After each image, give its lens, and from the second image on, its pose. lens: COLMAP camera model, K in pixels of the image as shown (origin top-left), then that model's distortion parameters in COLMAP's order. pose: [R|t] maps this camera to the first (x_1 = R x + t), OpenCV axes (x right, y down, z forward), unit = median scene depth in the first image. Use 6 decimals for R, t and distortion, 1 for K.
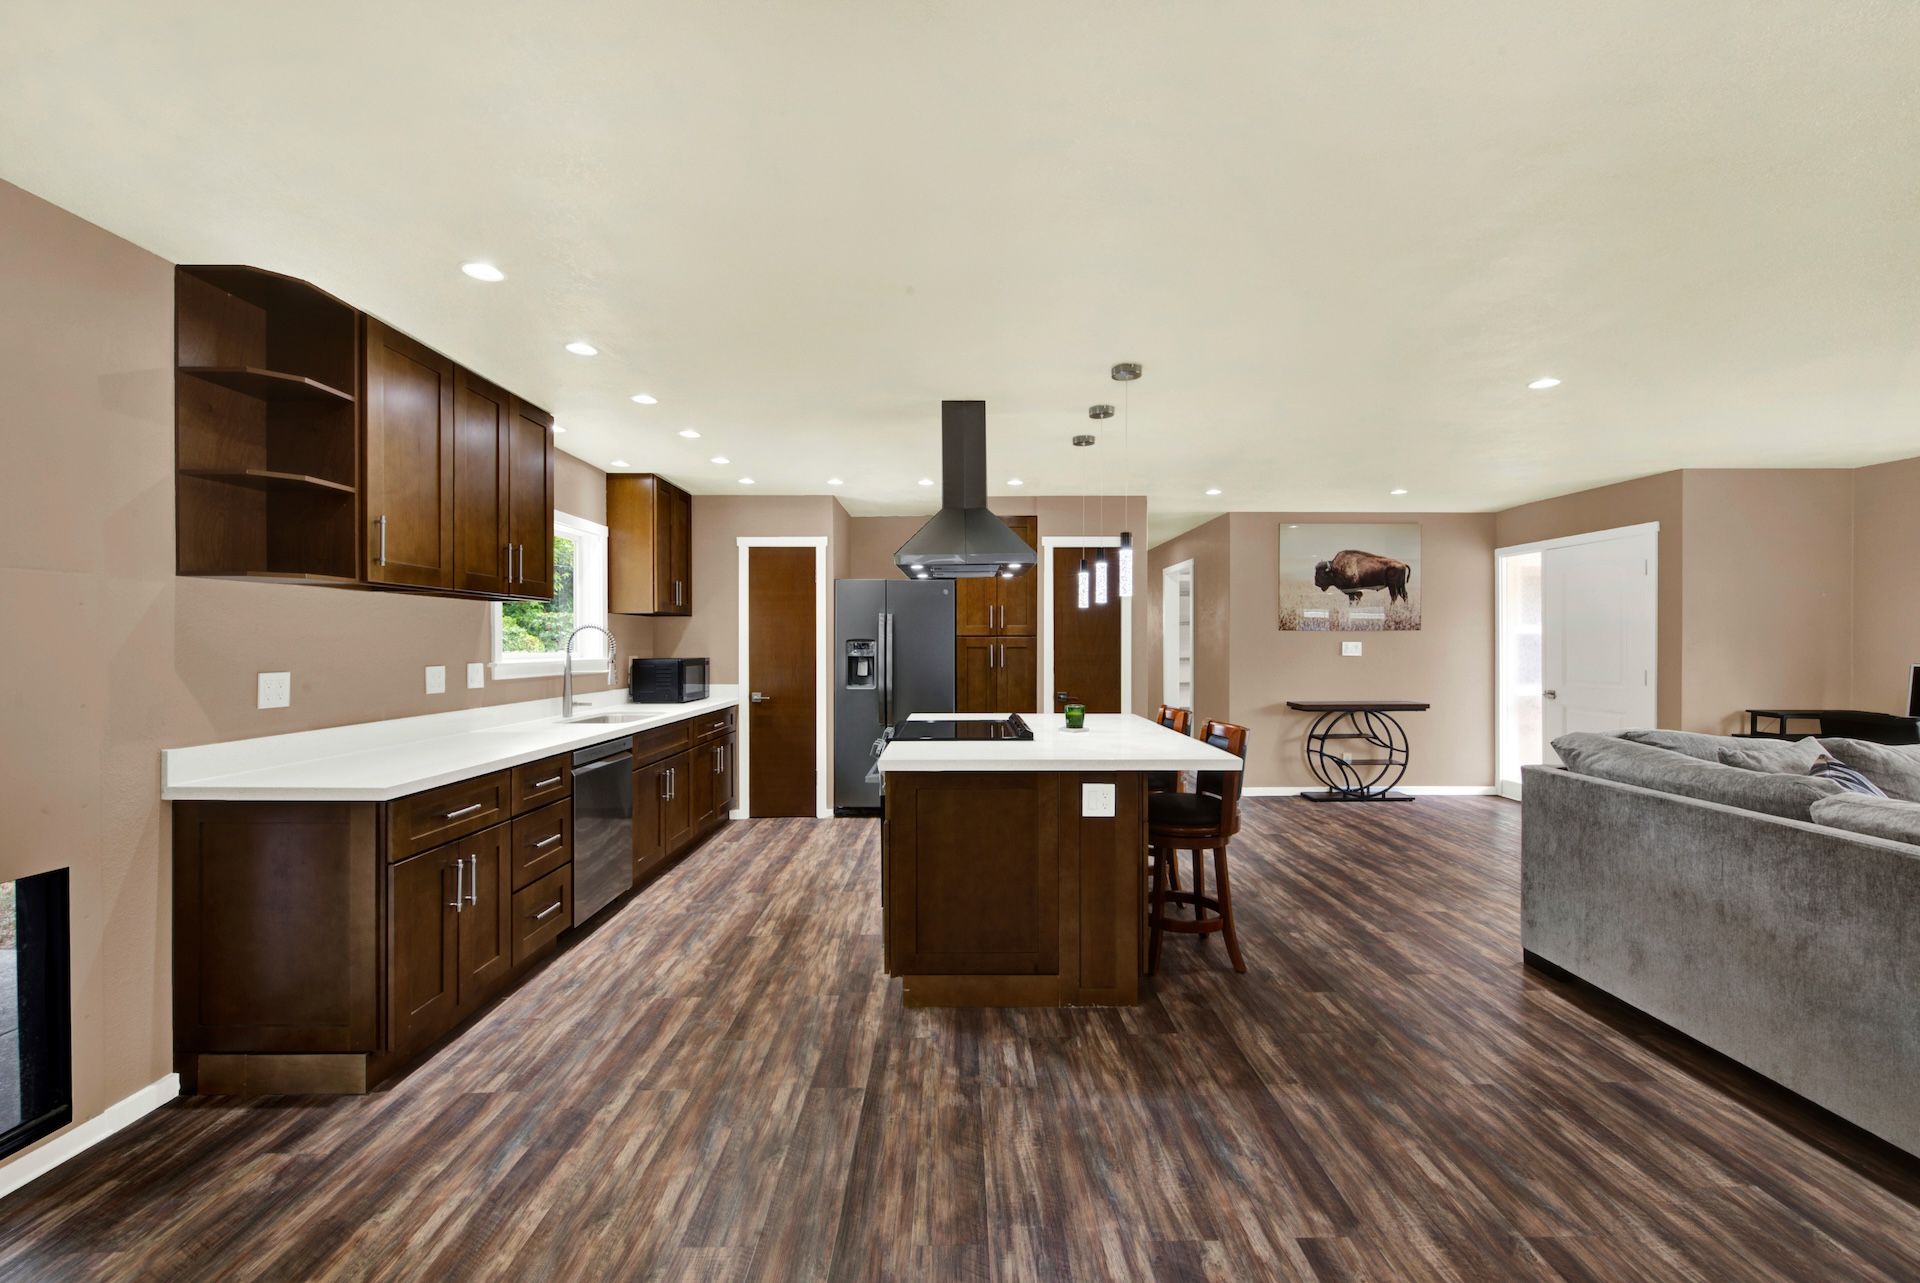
lens RADIAL K [[779.5, 0, 969.4], [0, 779.5, 648.4], [0, 0, 1]] dist [0.004620, -0.002886]
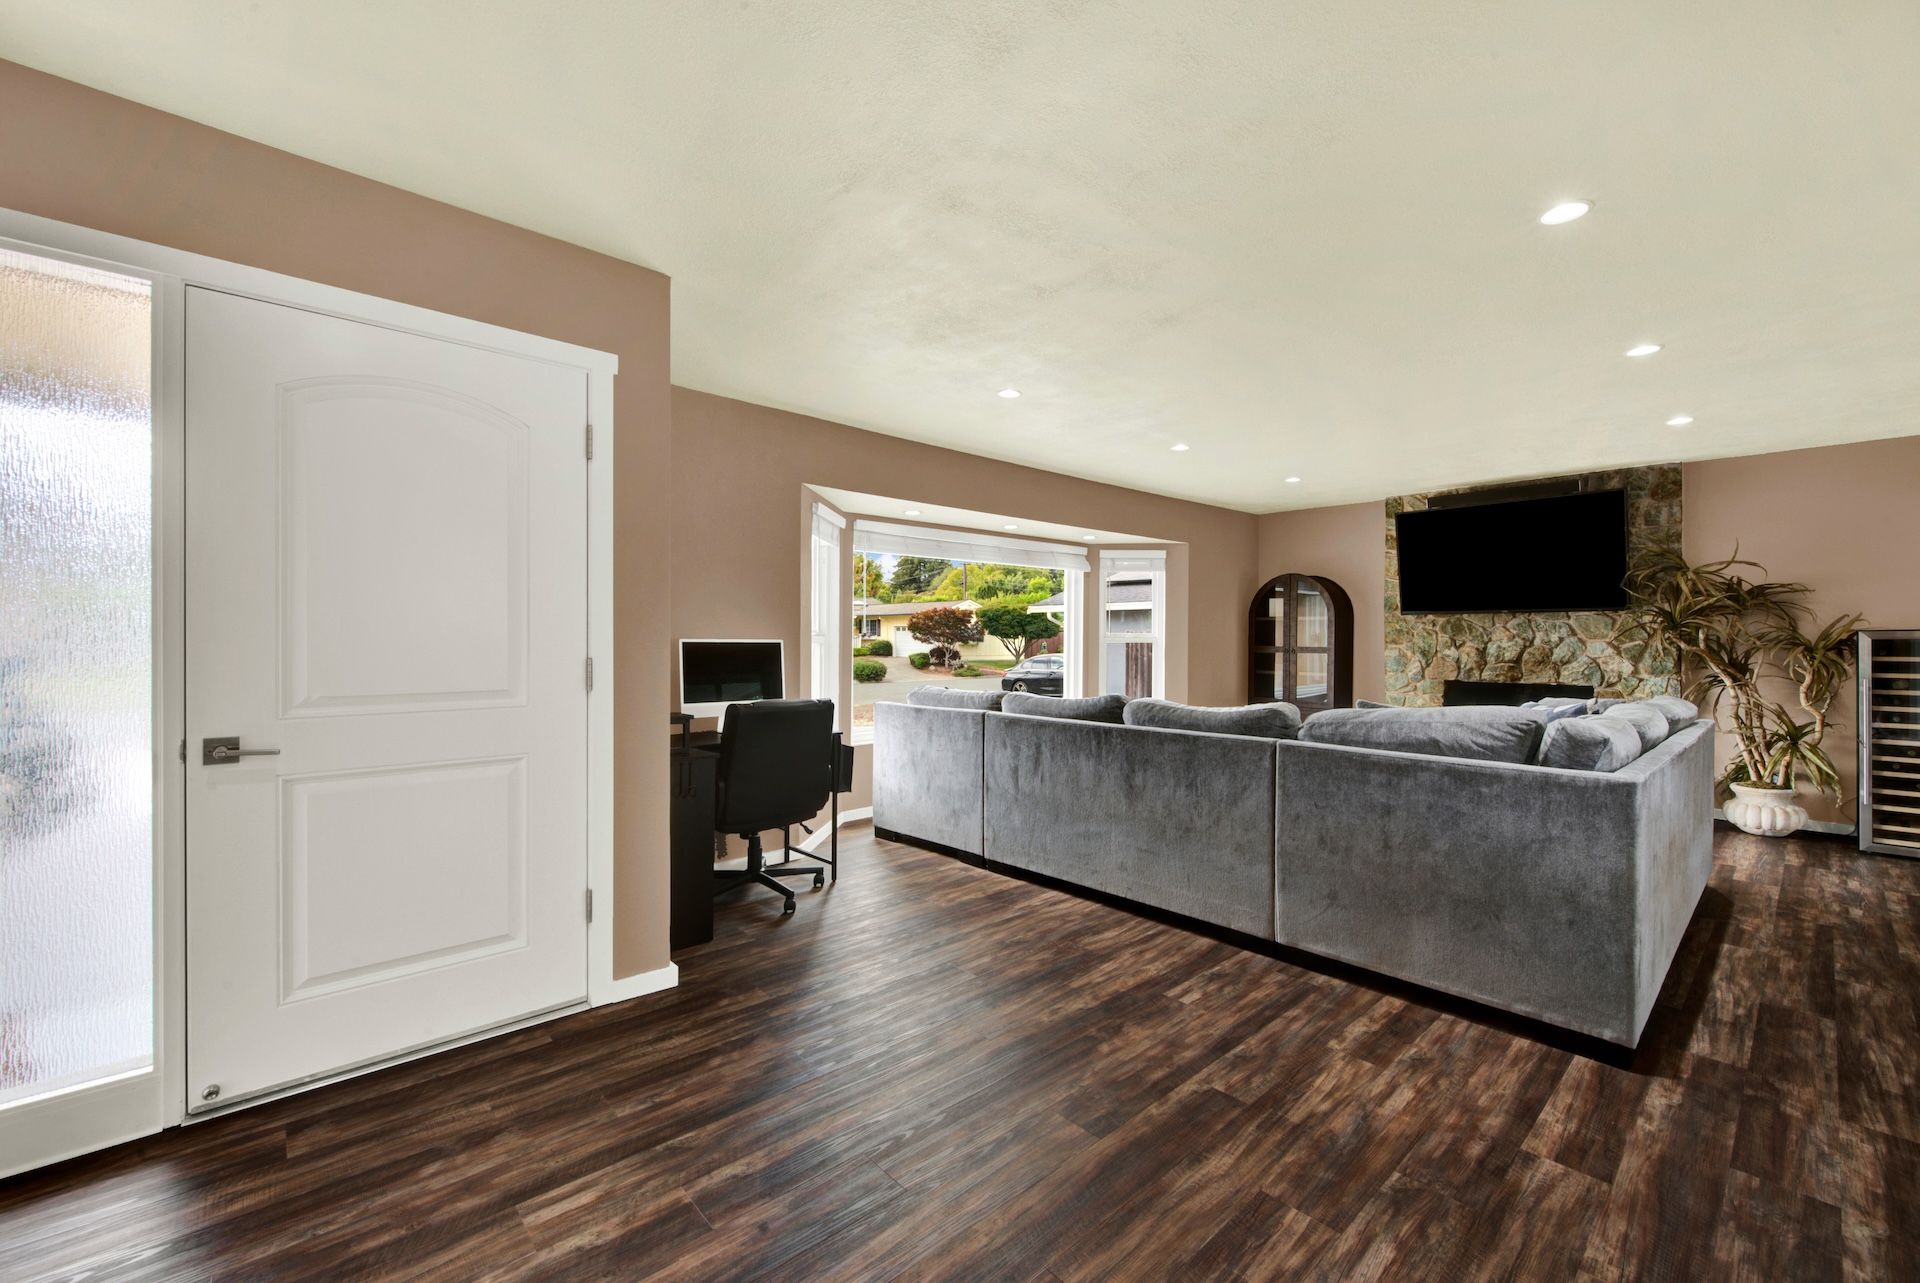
lens RADIAL K [[779.5, 0, 966.6], [0, 779.5, 640.1], [0, 0, 1]] dist [0.004620, -0.002886]
pose [[-0.663290, -0.003481, 0.748354, 0.491979], [0.001824, 0.999979, 0.006269, 0.020343], [-0.748360, 0.005523, -0.663270, 1.574038]]
